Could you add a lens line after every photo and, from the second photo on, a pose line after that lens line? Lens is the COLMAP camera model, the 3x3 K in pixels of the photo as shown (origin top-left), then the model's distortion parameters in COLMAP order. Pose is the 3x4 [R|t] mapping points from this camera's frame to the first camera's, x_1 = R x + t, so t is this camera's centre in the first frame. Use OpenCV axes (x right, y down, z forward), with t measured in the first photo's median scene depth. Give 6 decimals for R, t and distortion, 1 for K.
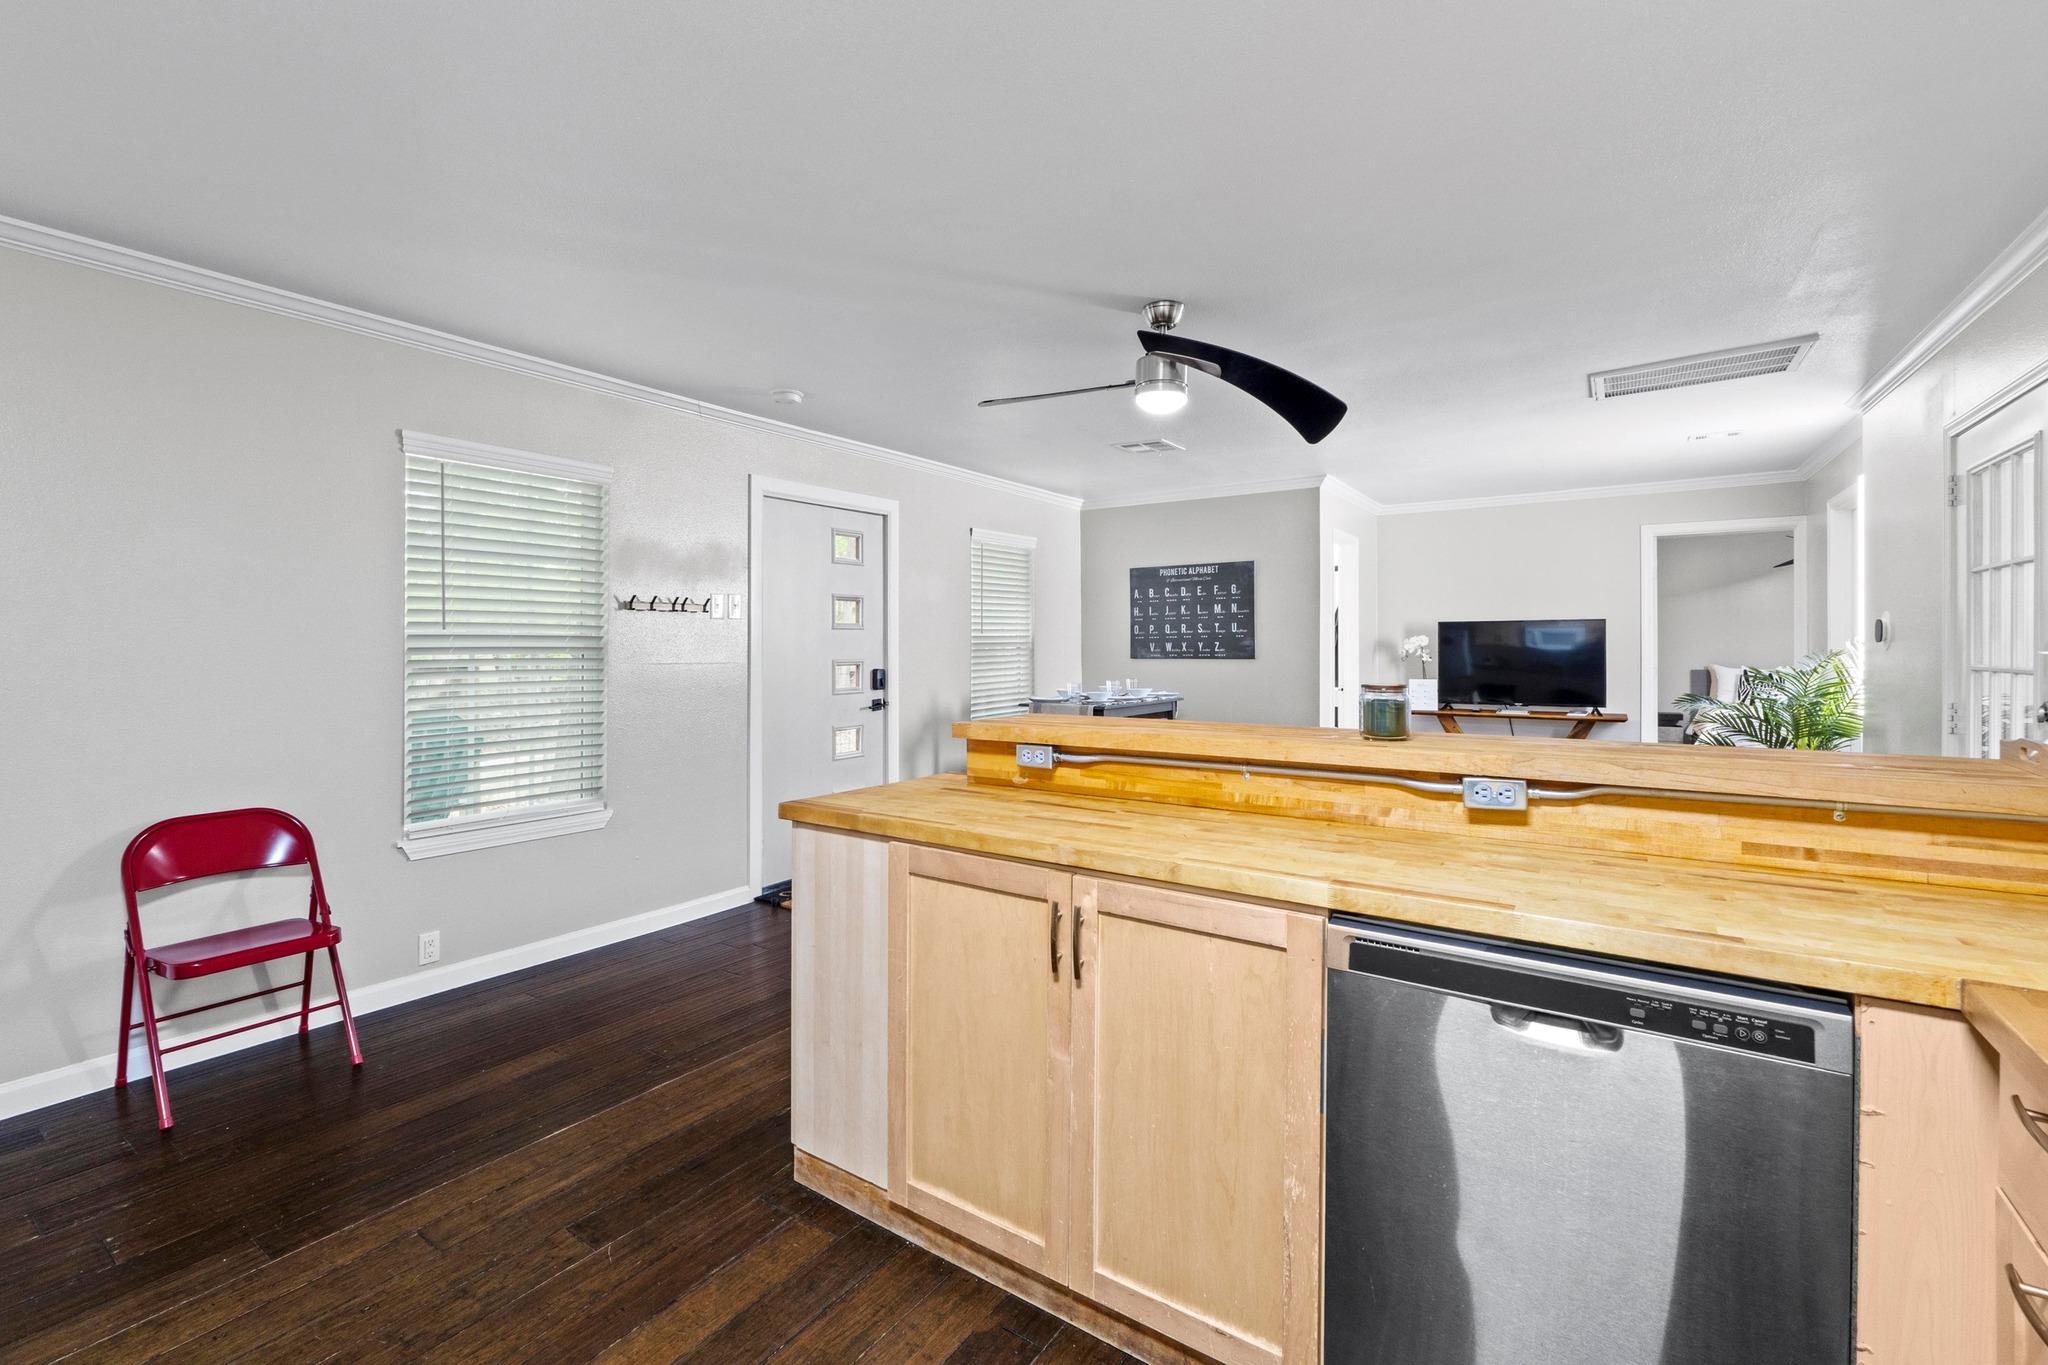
lens RADIAL K [[887.8, 0, 1013.9], [0, 887.8, 650.9], [0, 0, 1]] dist [-0.003717, -0.000210]
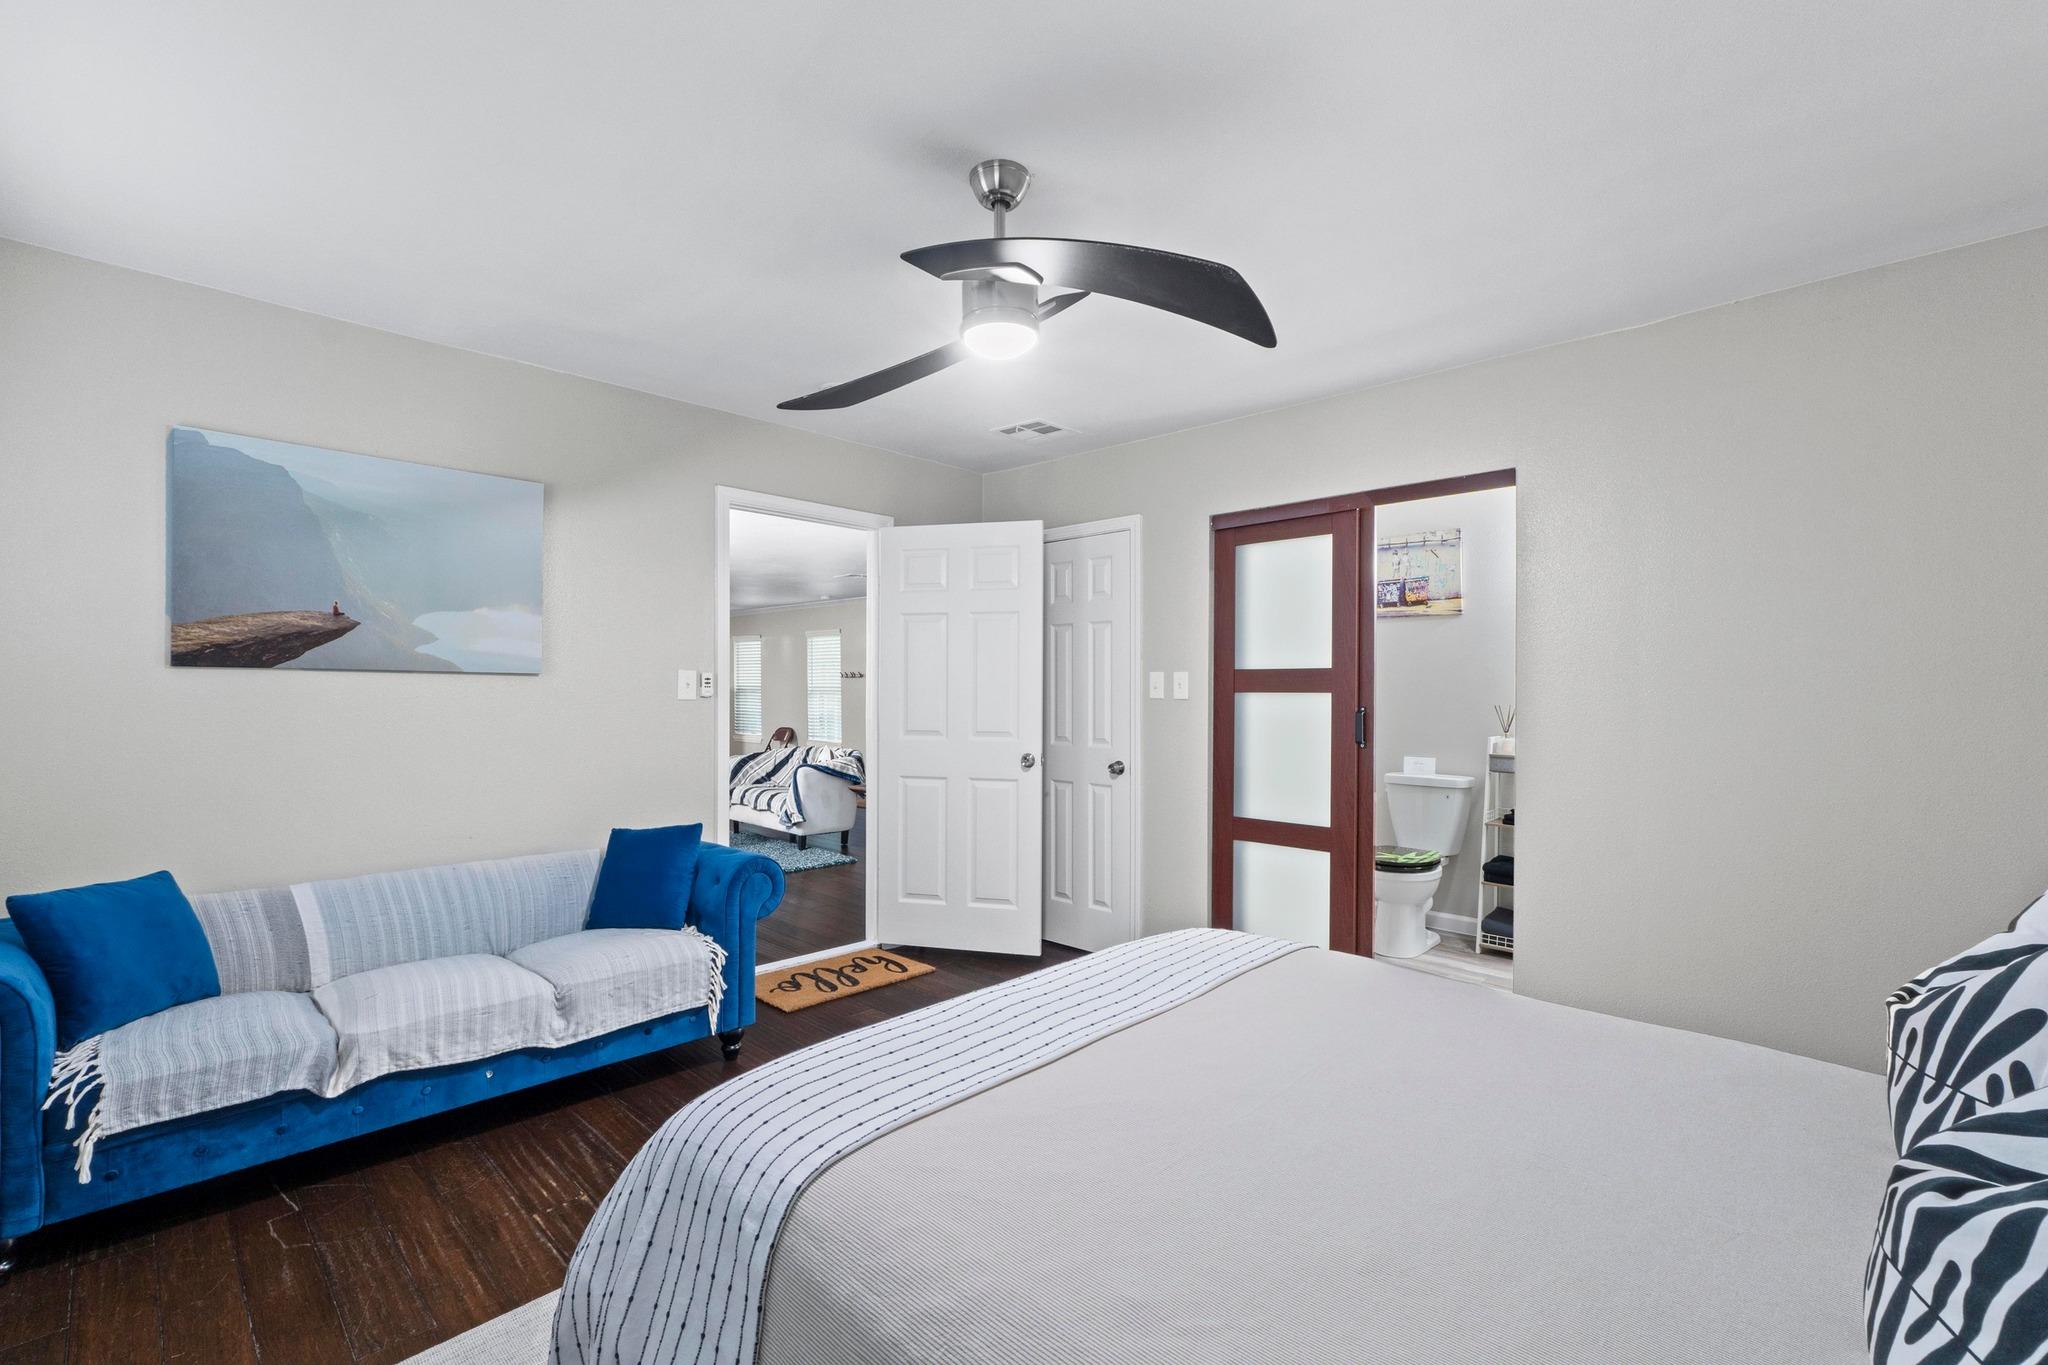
lens RADIAL K [[878.9, 0, 1027.6], [0, 878.9, 672.1], [0, 0, 1]] dist [-0.003882, -0.000743]
pose [[-0.159783, -0.015045, -0.987038, 1.420353], [-0.010095, 0.999856, -0.013606, -0.018255], [0.987101, 0.007791, -0.159912, 1.261509]]
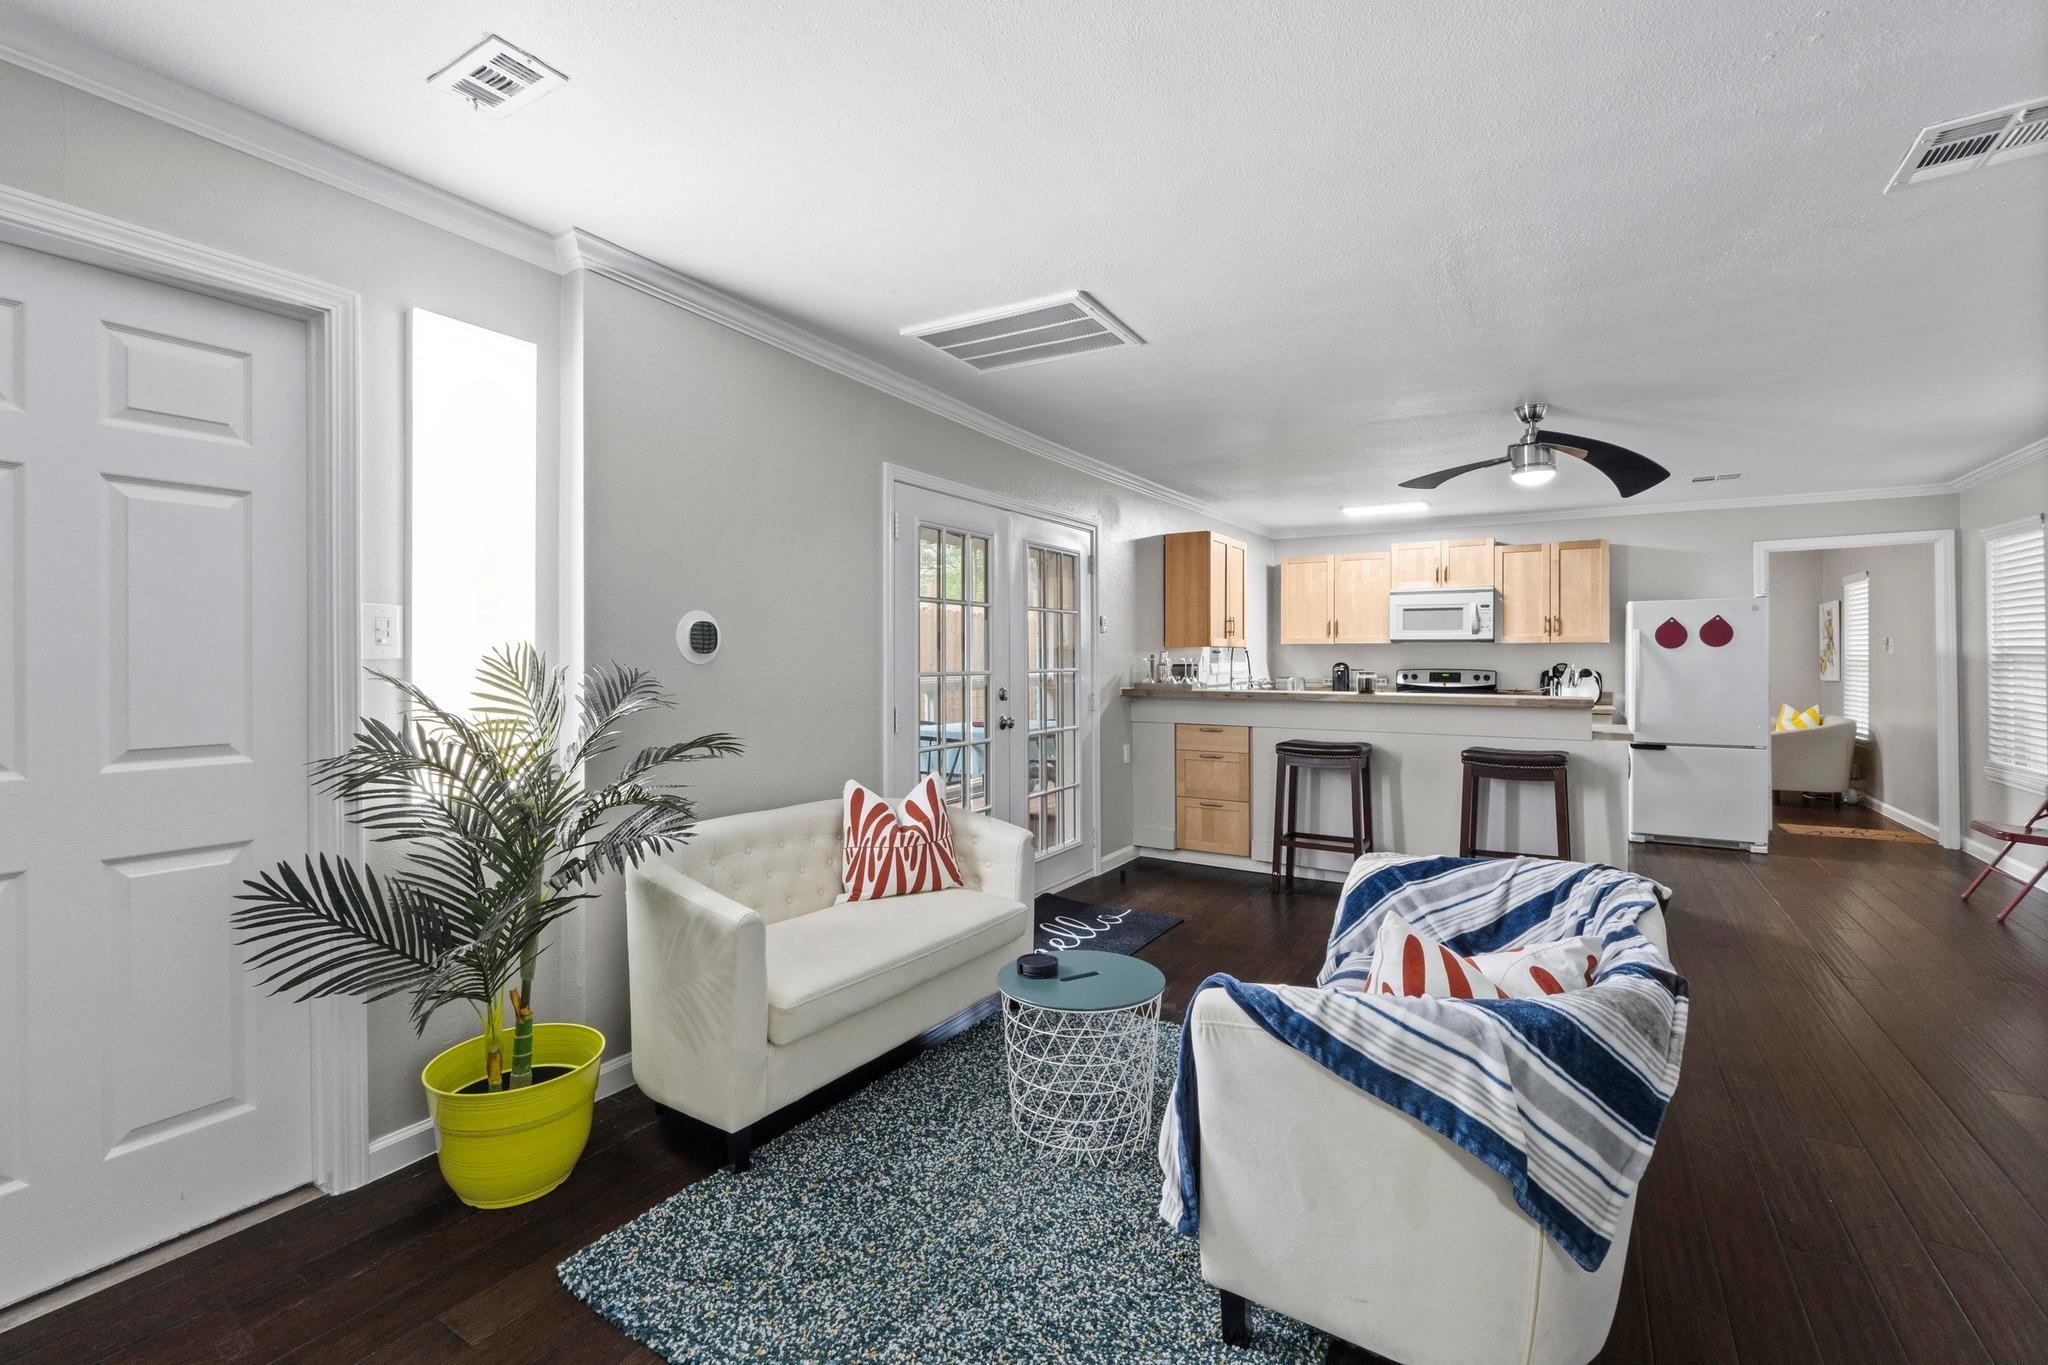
lens RADIAL K [[888.7, 0, 1020.2], [0, 888.7, 659.5], [0, 0, 1]] dist [-0.007016, -0.000272]
pose [[-0.998969, 0.002315, -0.045333, 0.461713], [0.001892, 0.999954, 0.009382, -0.006729], [0.045353, 0.009286, -0.998928, 1.059988]]
